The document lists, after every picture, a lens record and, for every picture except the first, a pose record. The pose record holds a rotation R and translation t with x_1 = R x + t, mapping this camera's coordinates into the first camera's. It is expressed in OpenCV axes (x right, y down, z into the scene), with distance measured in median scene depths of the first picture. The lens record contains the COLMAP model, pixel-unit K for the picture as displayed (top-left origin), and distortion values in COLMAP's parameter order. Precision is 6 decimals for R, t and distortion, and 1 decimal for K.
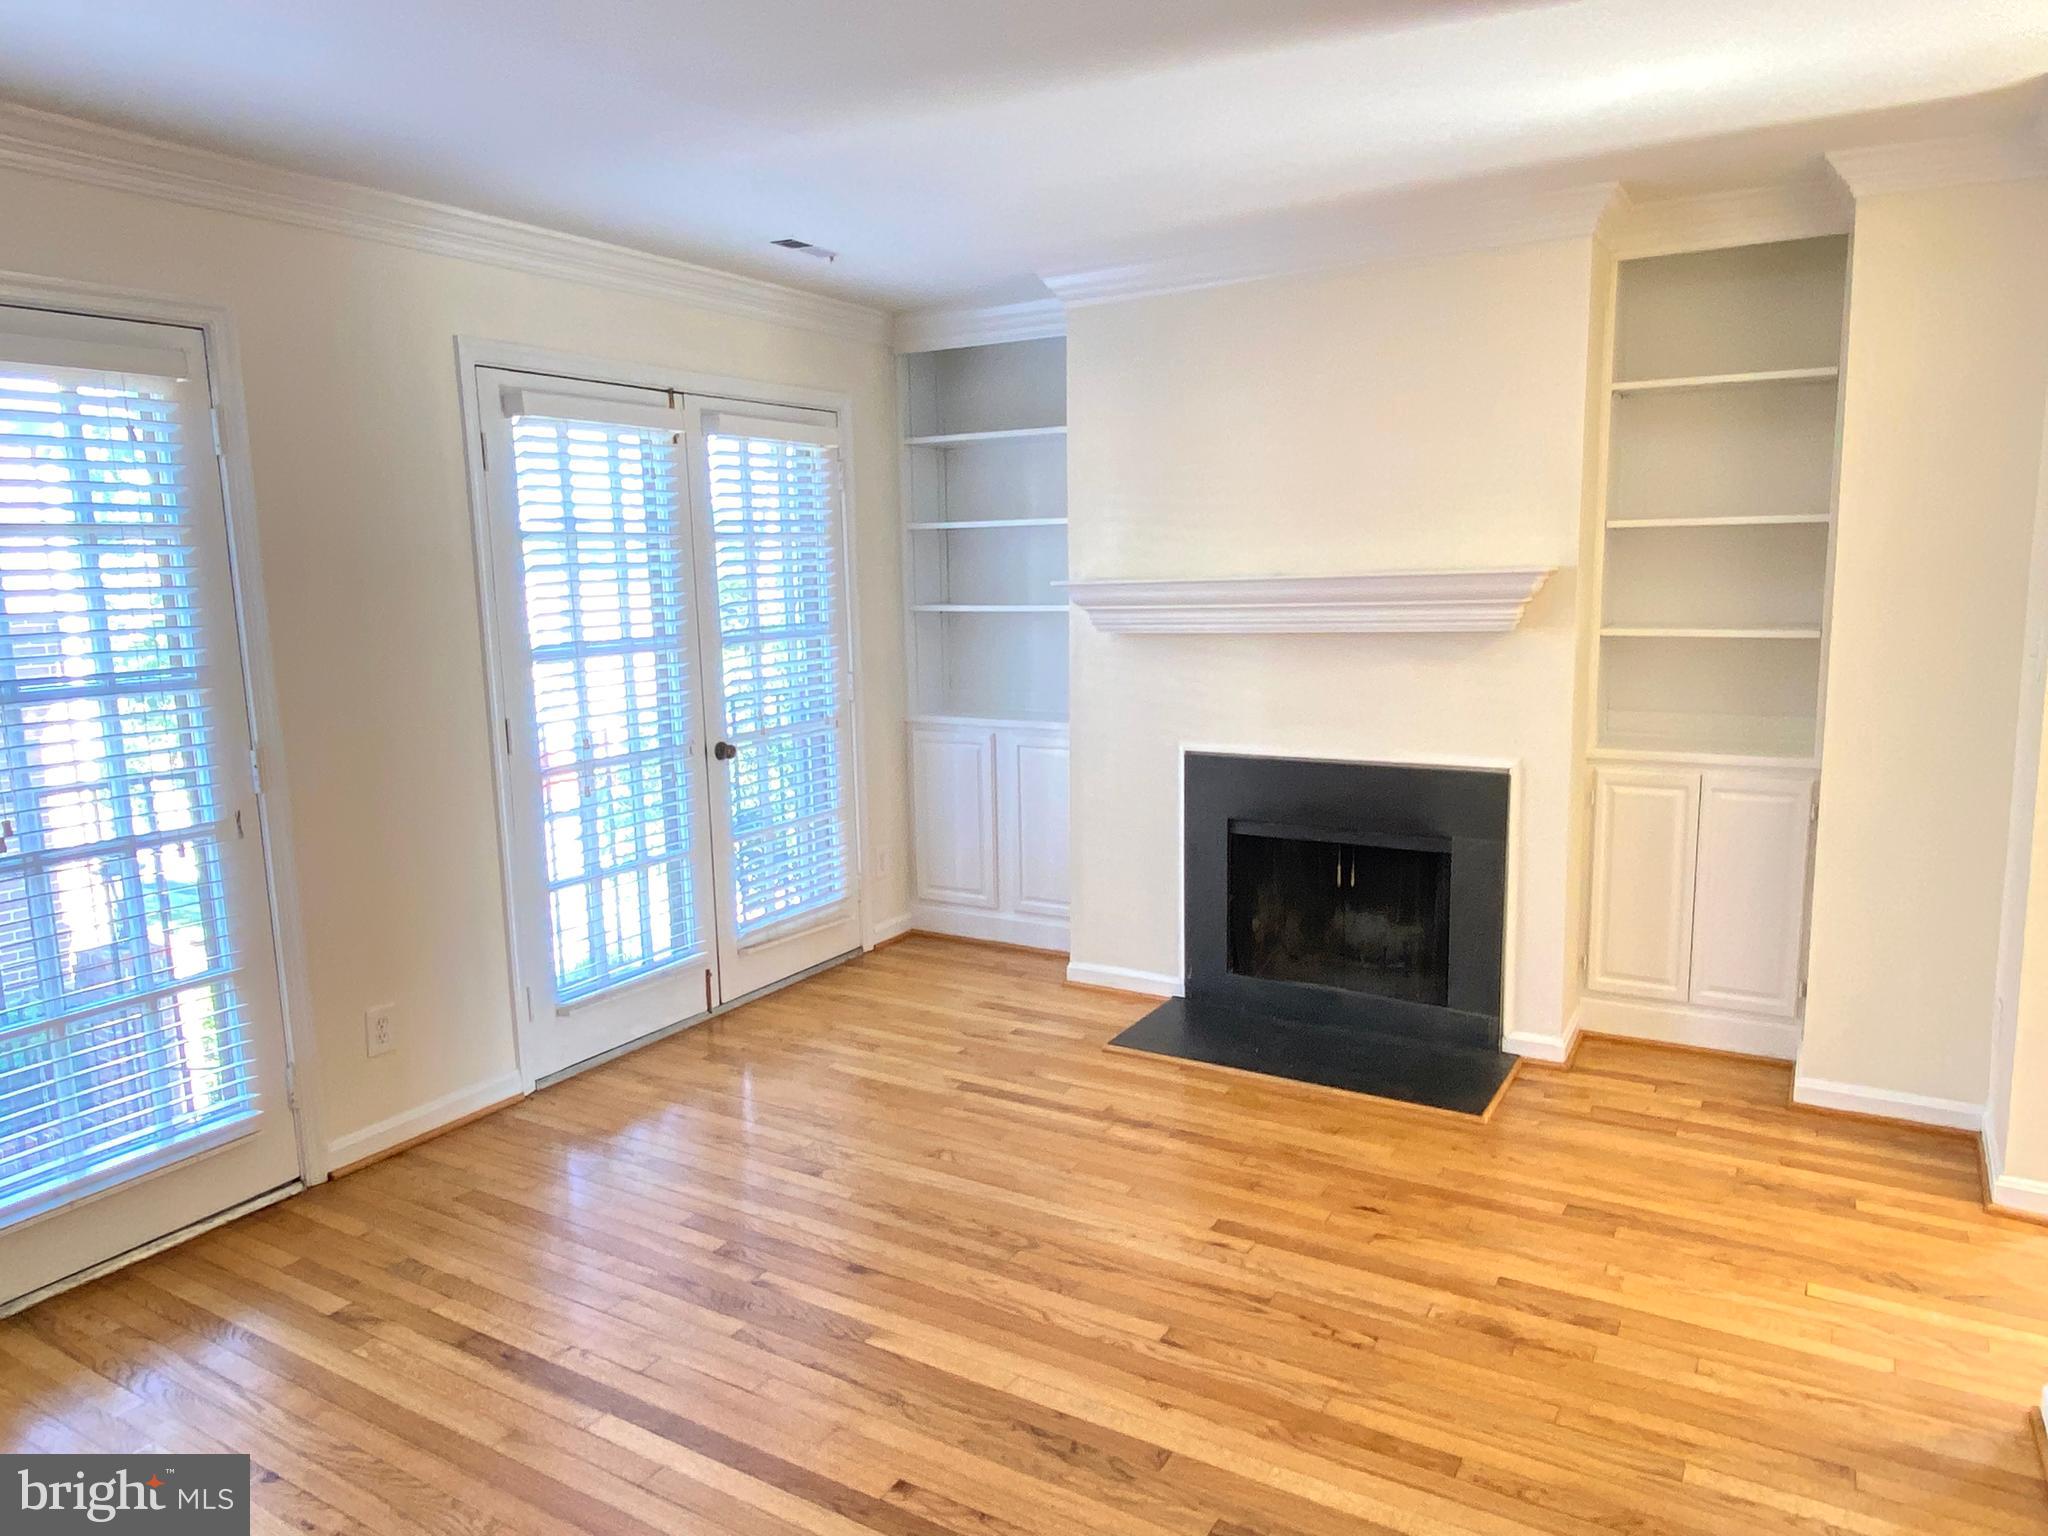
lens RADIAL K [[1346.4, 0, 983.5], [0, 1346.4, 763.8], [0, 0, 1]] dist [0.045014, -0.001529]
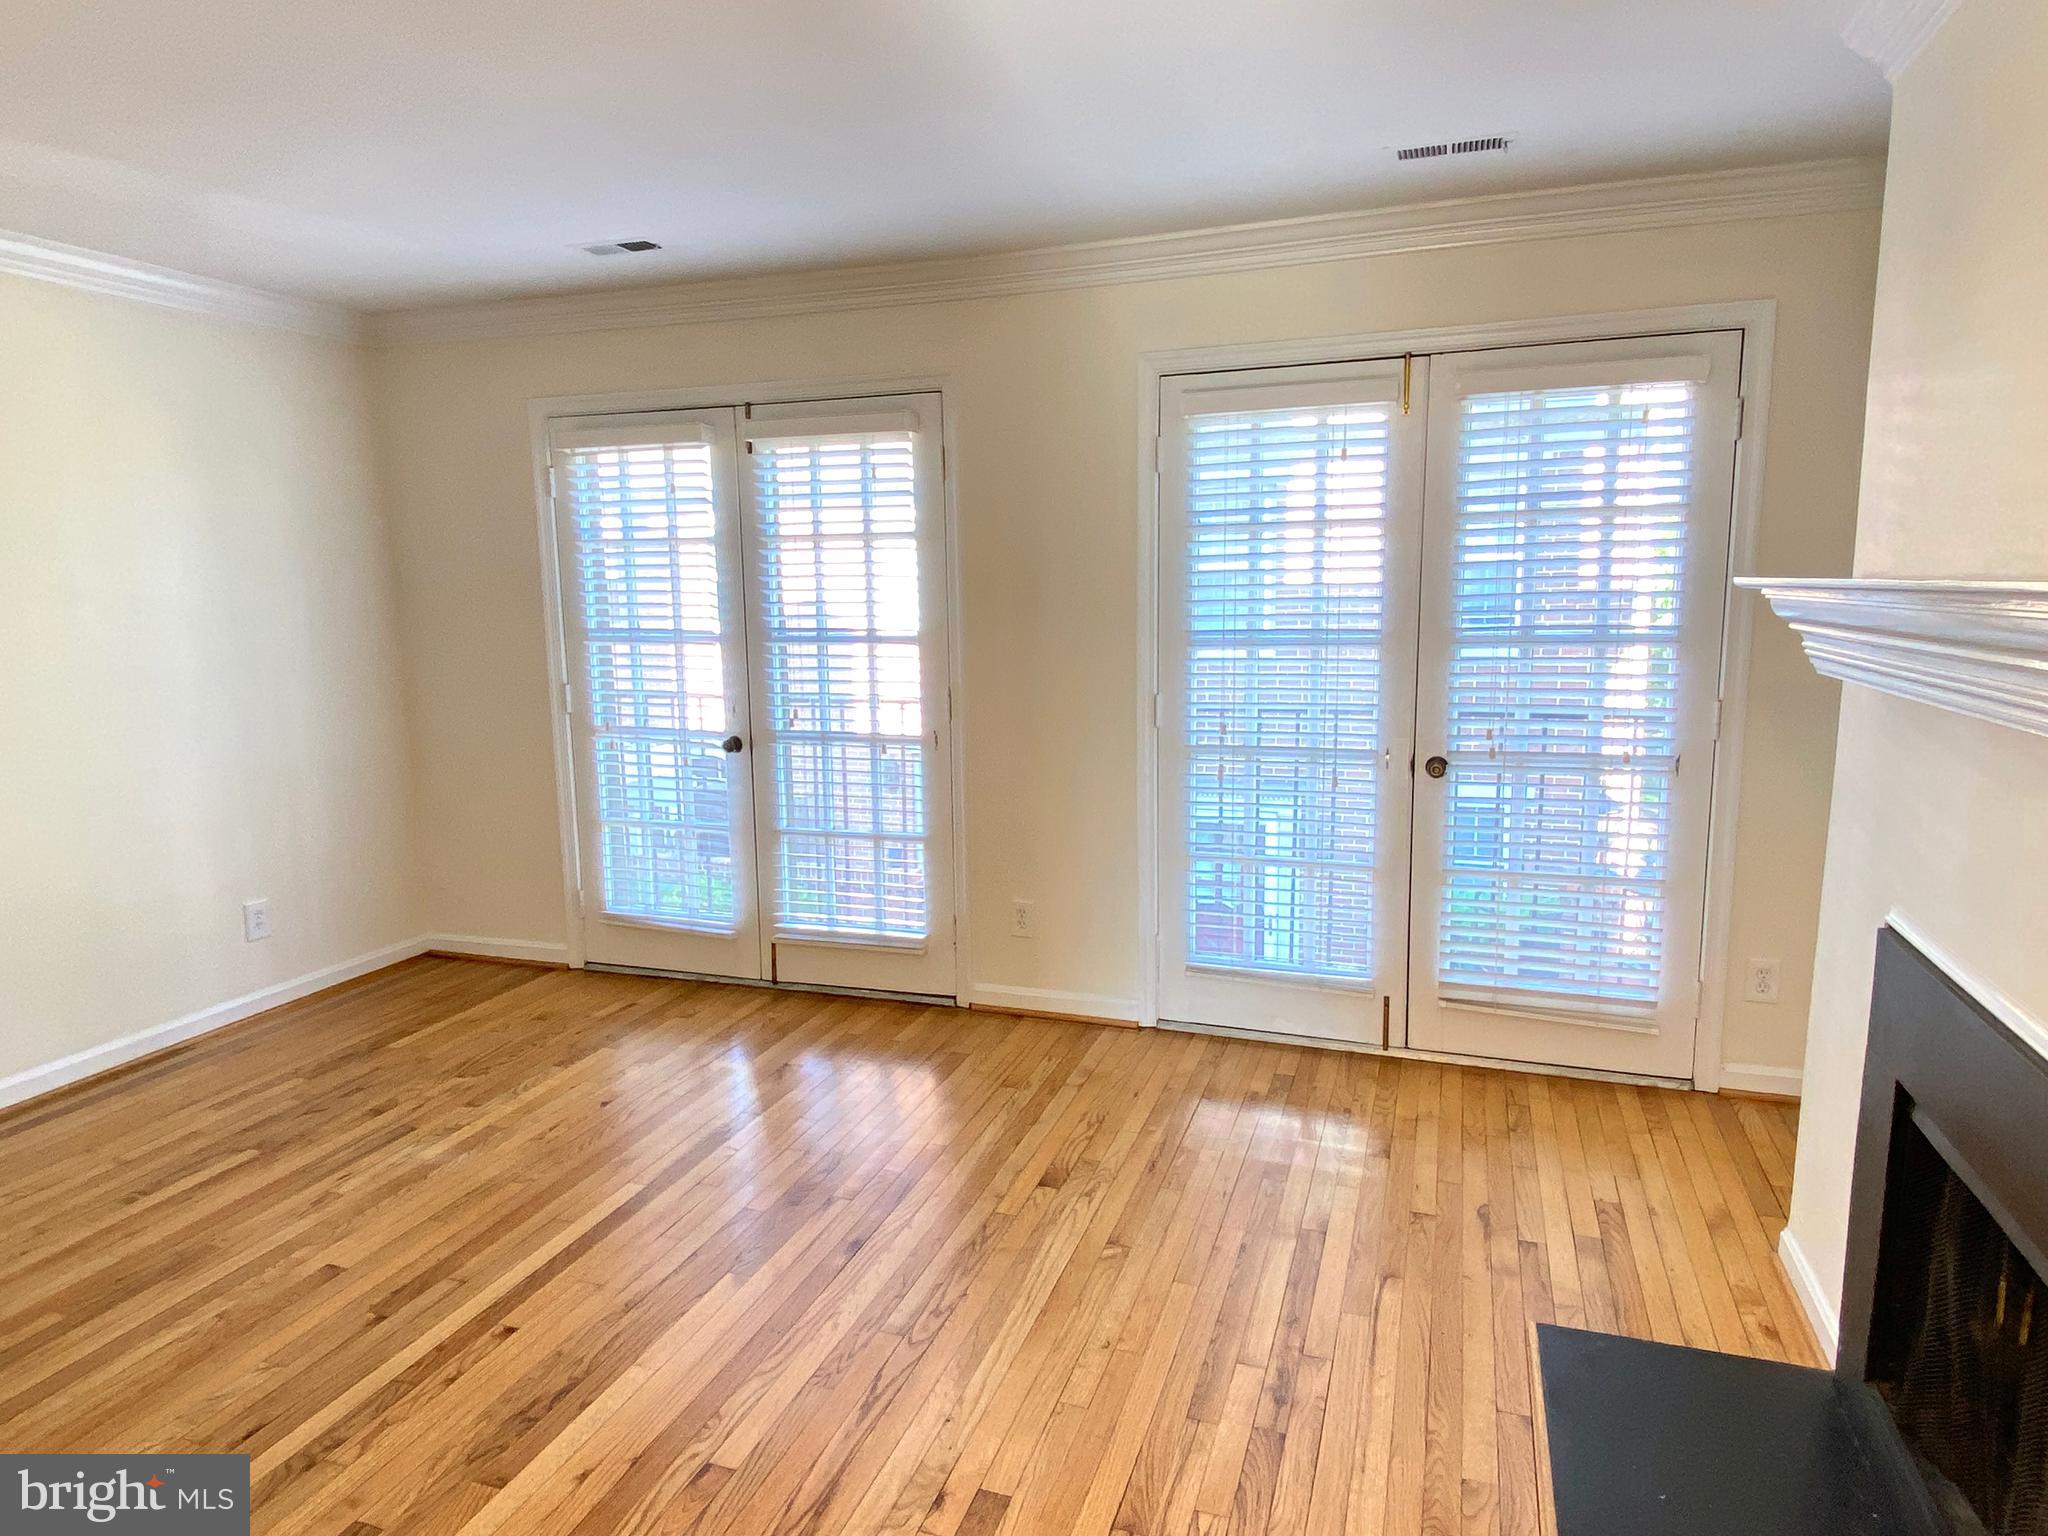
lens RADIAL K [[1211.6, 0, 1024.0], [0, 1211.6, 768.0], [0, 0, 1]] dist [0.040282, -0.003535]
pose [[0.224611, 0.180239, -0.957635, 0.648724], [-0.129762, 0.979525, 0.153923, -0.125203], [0.965770, 0.089691, 0.243400, 0.727013]]
